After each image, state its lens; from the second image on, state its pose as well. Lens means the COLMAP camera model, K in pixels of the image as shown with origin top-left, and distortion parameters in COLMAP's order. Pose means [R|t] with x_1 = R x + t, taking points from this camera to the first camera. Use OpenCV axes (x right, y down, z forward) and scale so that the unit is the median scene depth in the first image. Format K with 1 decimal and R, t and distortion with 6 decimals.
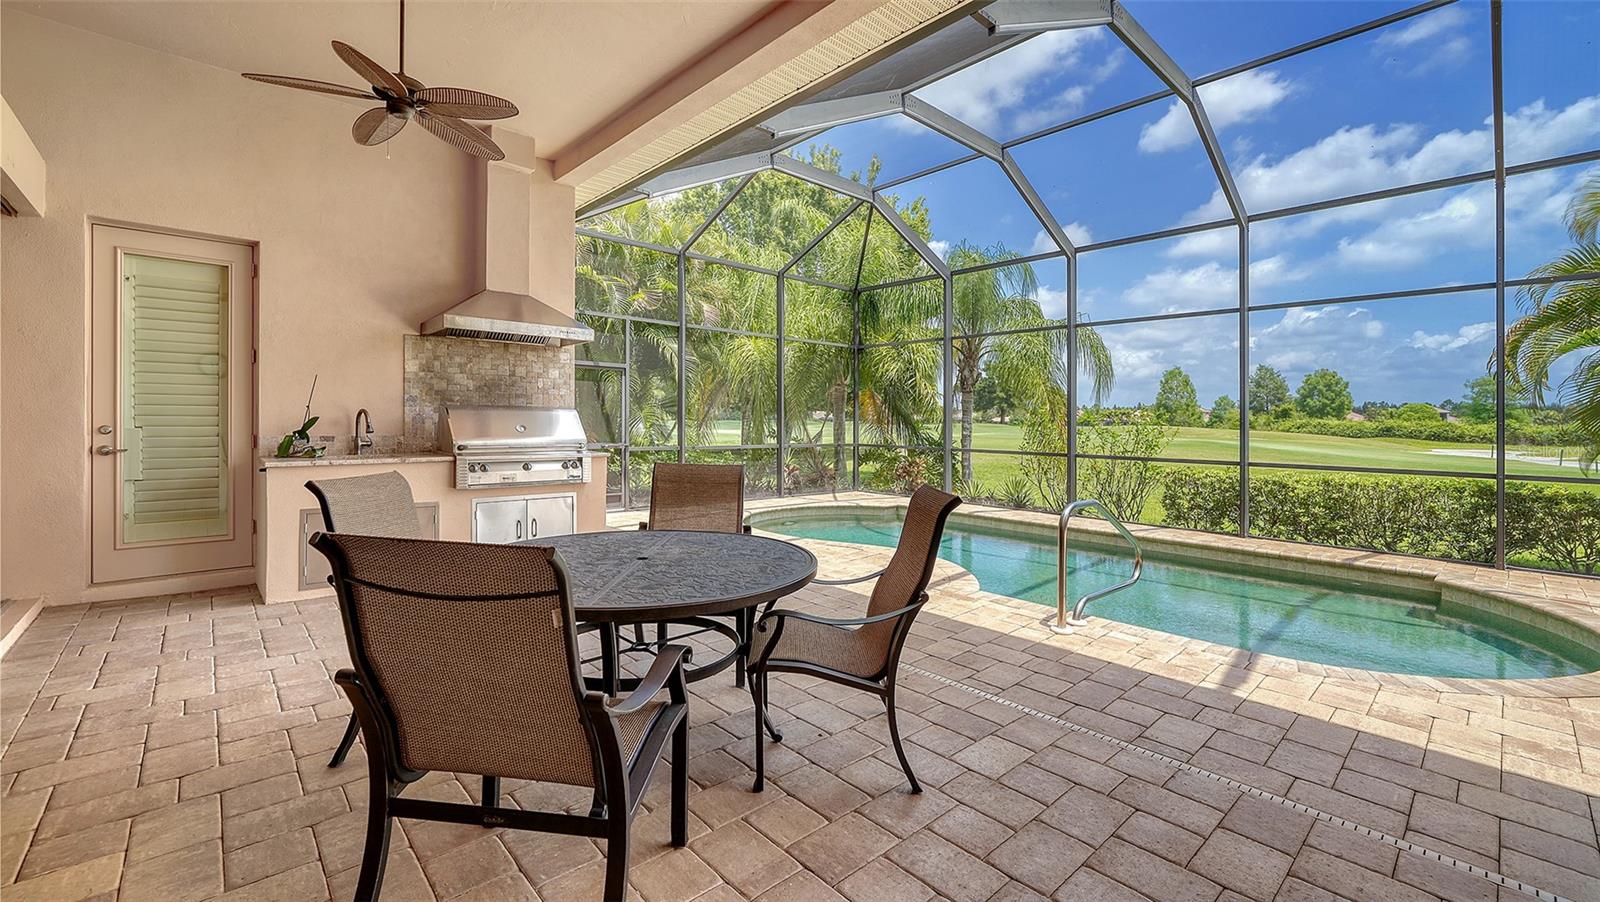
lens RADIAL K [[645.0, 0, 800.7], [0, 645.0, 446.3], [0, 0, 1]] dist [-0.000891, 0.000015]
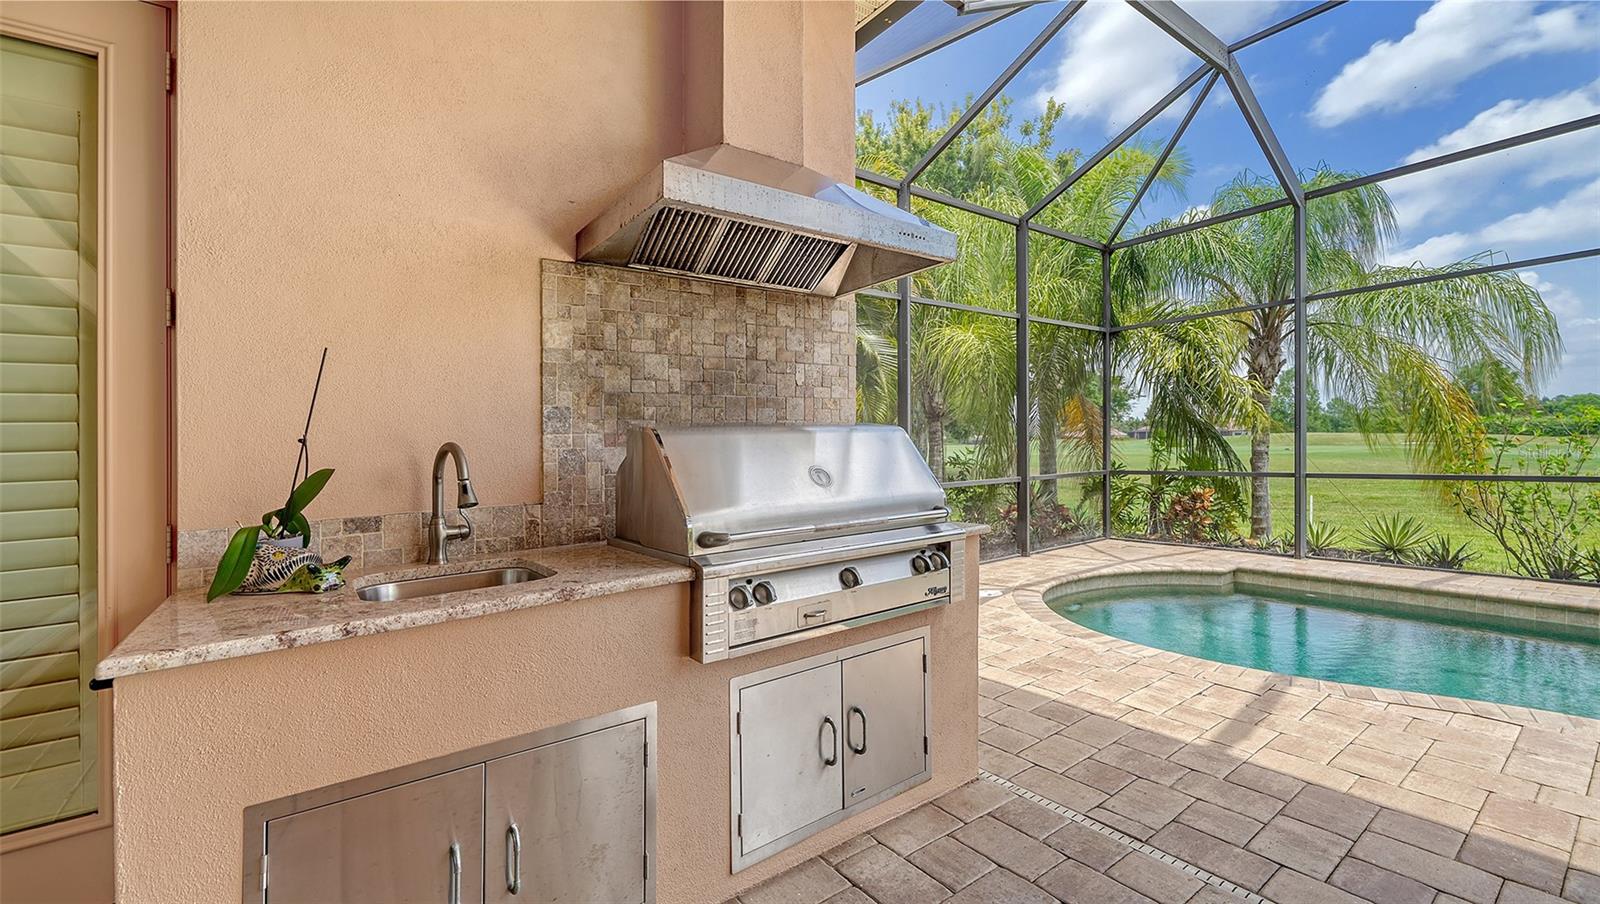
lens RADIAL K [[637.6, 0, 760.8], [0, 637.6, 433.6], [0, 0, 1]] dist [0.000908, 0.000051]
pose [[0.990008, -0.044829, -0.133692, -0.428011], [0.036467, 0.997261, -0.064355, -0.030974], [0.136211, 0.058837, 0.988931, 0.625251]]
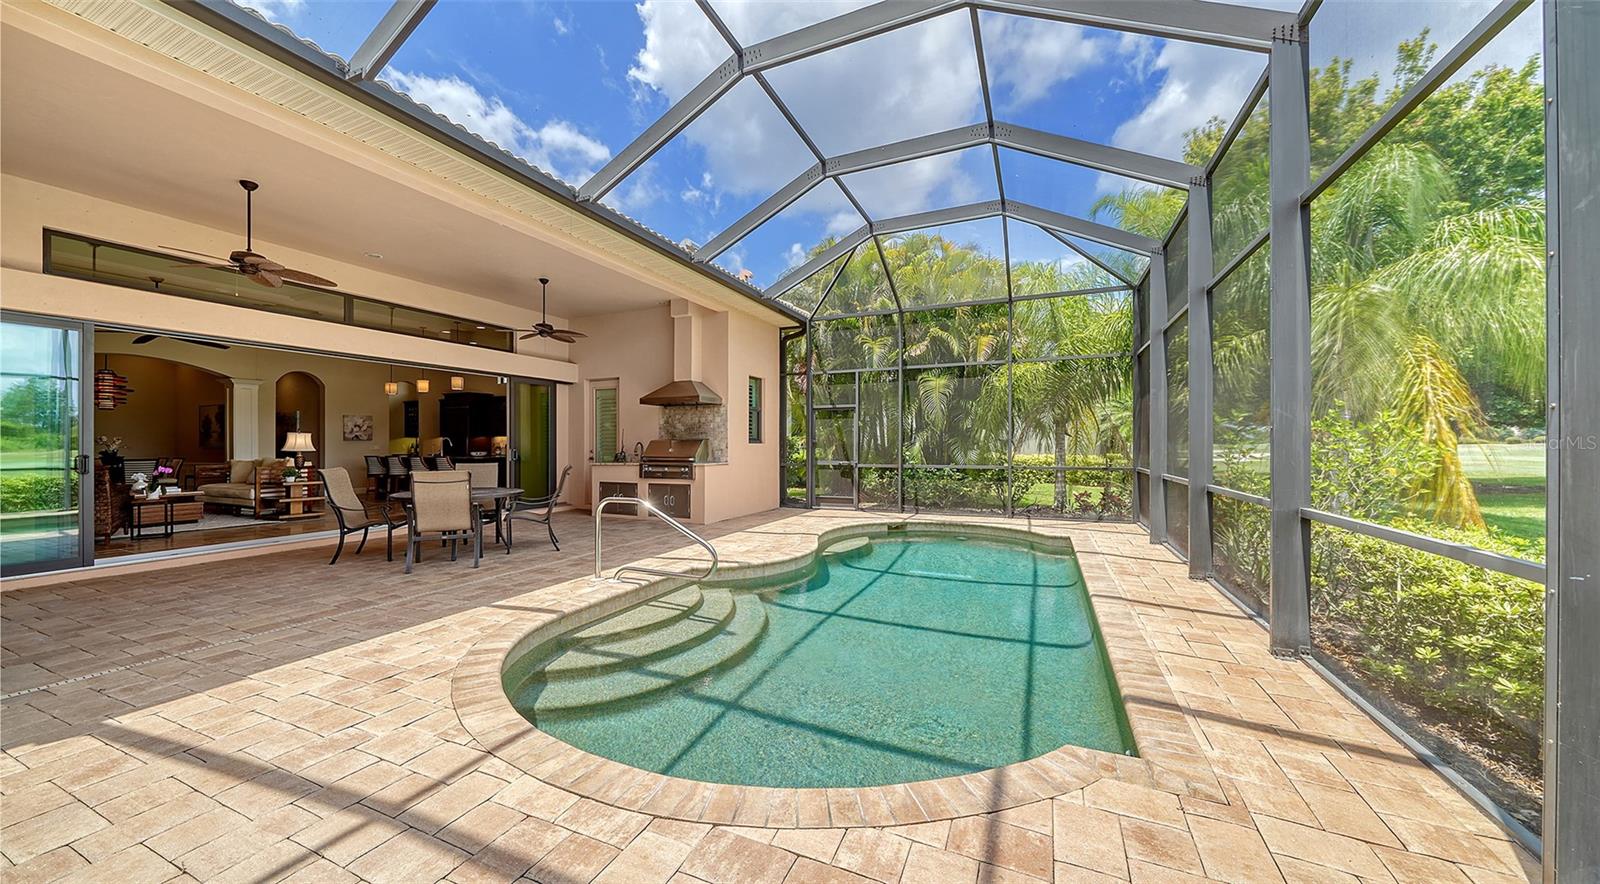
lens RADIAL K [[569.6, 0, 791.7], [0, 569.6, 450.3], [0, 0, 1]] dist [-0.000072, -0.000002]
pose [[0.396793, -0.011470, -0.917836, 1.331468], [-0.024018, 0.999450, -0.022873, 0.003955], [0.917594, 0.031120, 0.396299, 0.656769]]
